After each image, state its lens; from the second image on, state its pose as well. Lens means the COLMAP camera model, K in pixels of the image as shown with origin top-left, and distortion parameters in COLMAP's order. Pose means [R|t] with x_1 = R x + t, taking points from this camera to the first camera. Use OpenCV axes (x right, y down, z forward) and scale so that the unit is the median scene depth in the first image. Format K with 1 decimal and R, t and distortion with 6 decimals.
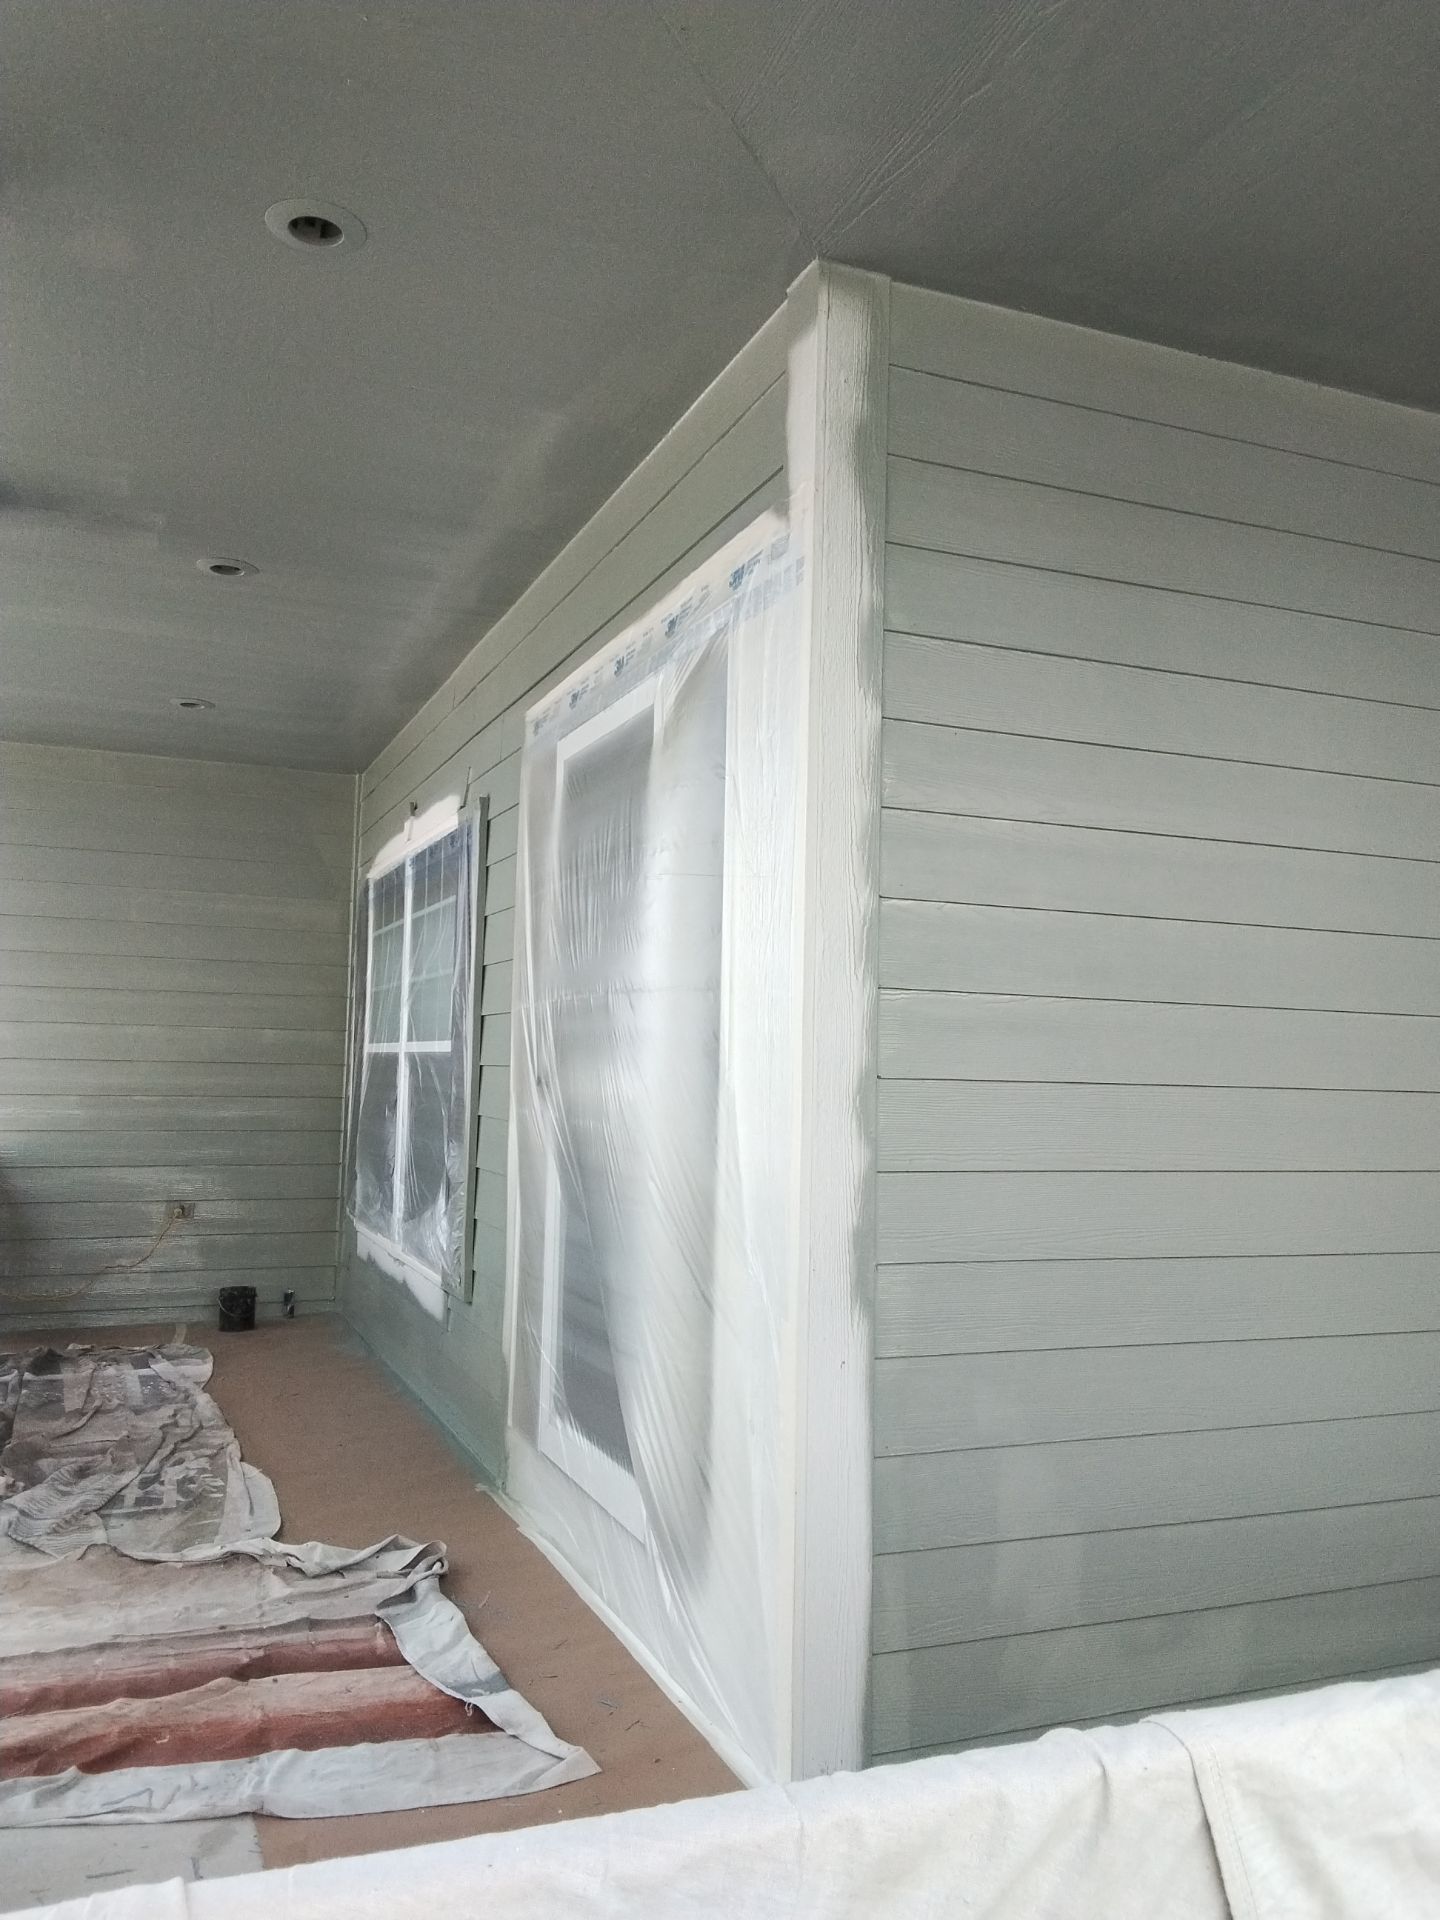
lens RADIAL K [[1509.0, 0, 725.2], [0, 1509.0, 955.8], [0, 0, 1]] dist [0.153299, -0.218300]
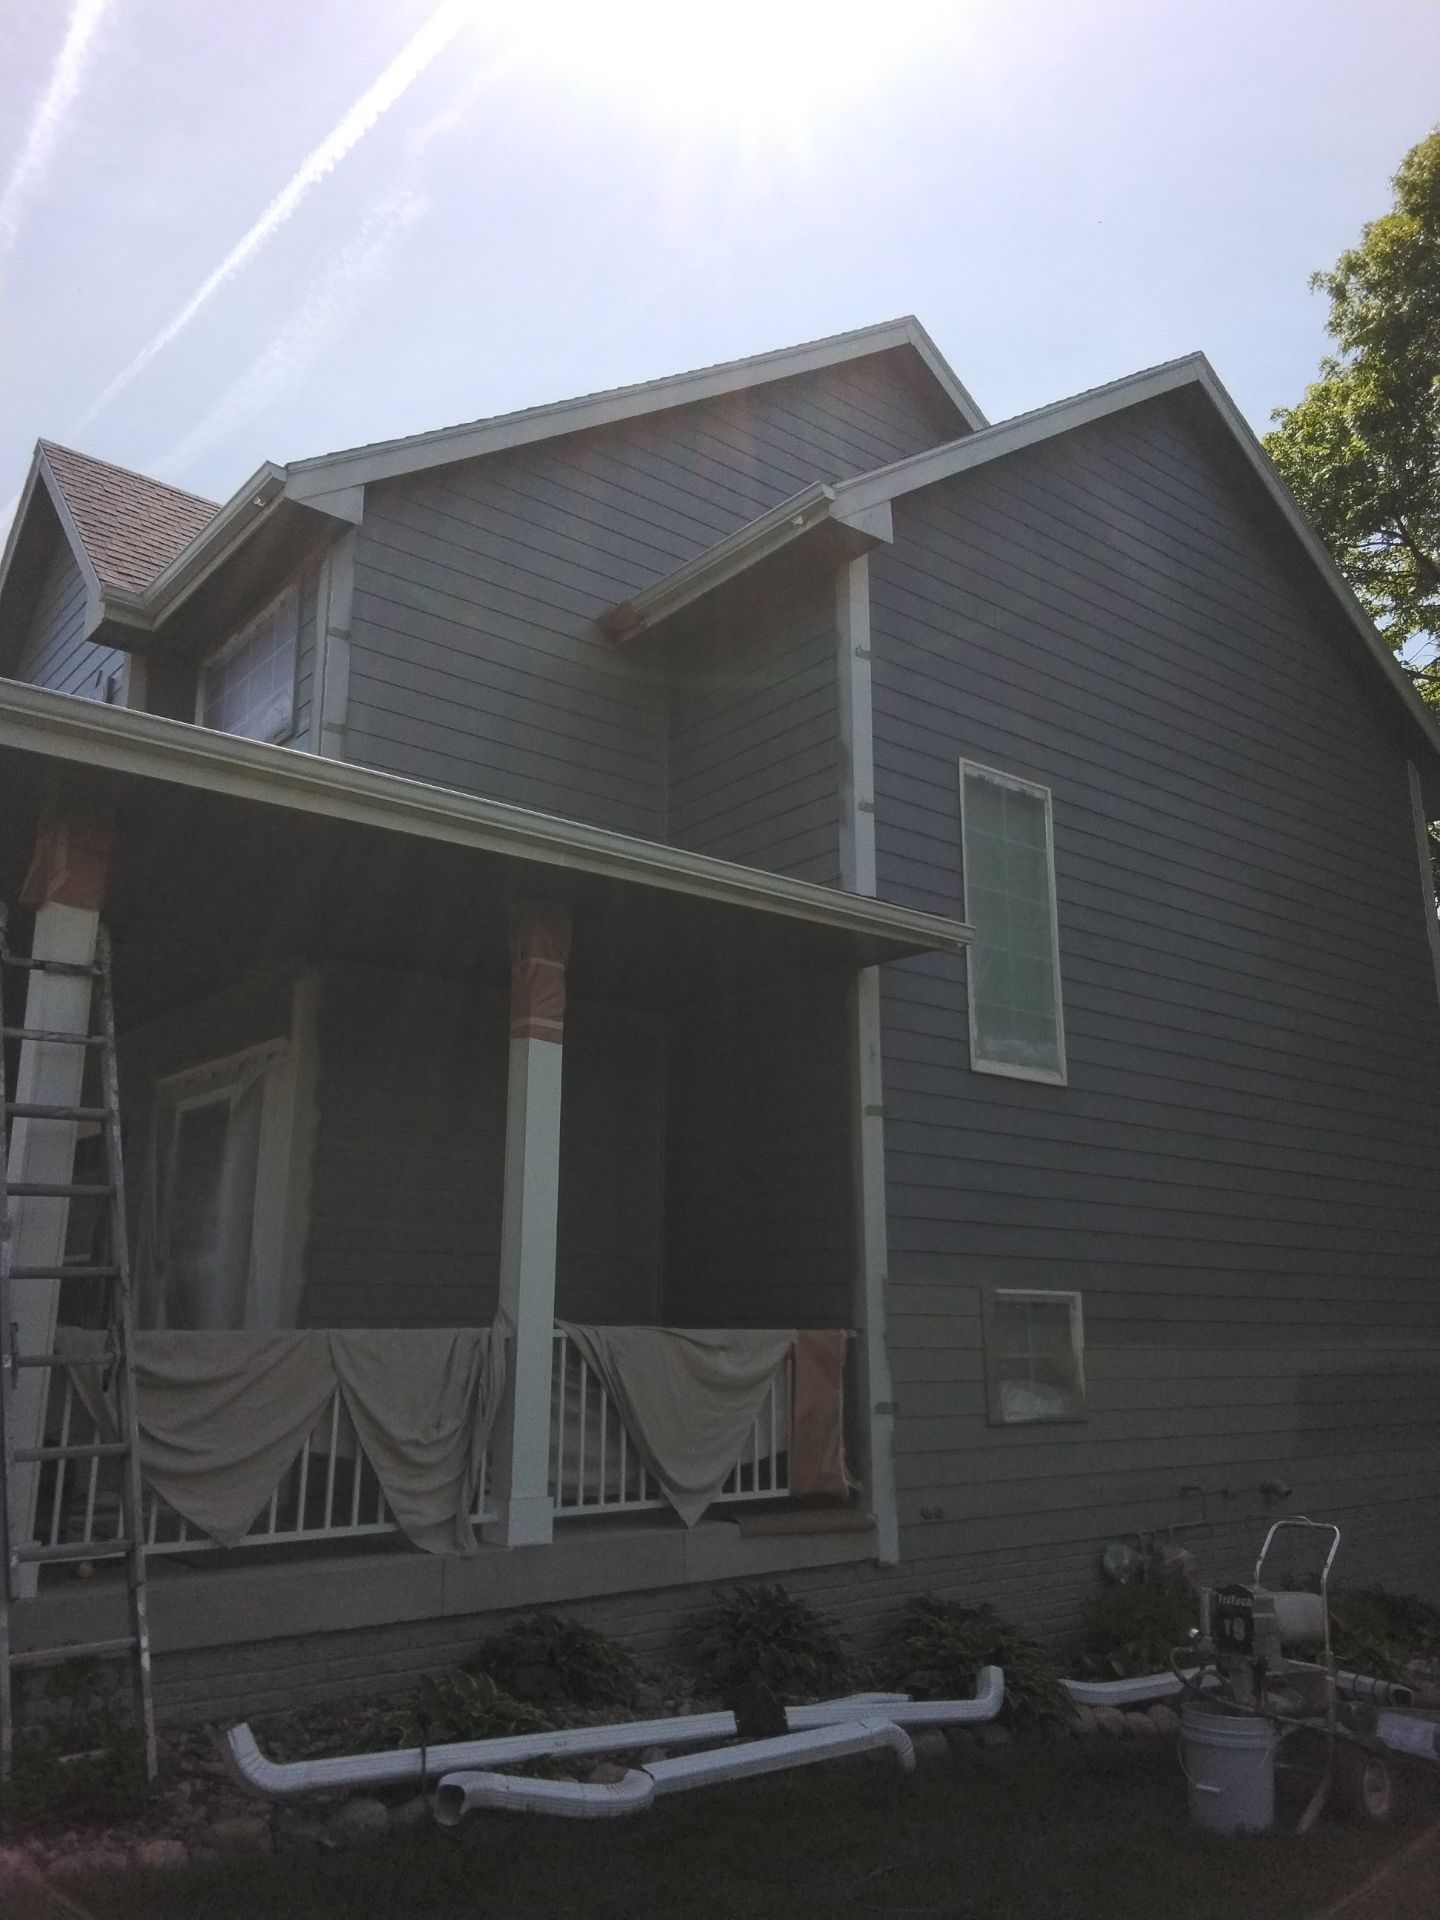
lens RADIAL K [[1490.8, 0, 720.0], [0, 1490.8, 960.0], [0, 0, 1]] dist [0.141162, -0.155510]
pose [[0.958448, 0.049517, 0.280935, 0.012946], [0.000145, 0.984735, -0.174060, 0.039201], [-0.285266, 0.166868, 0.943811, -1.735231]]
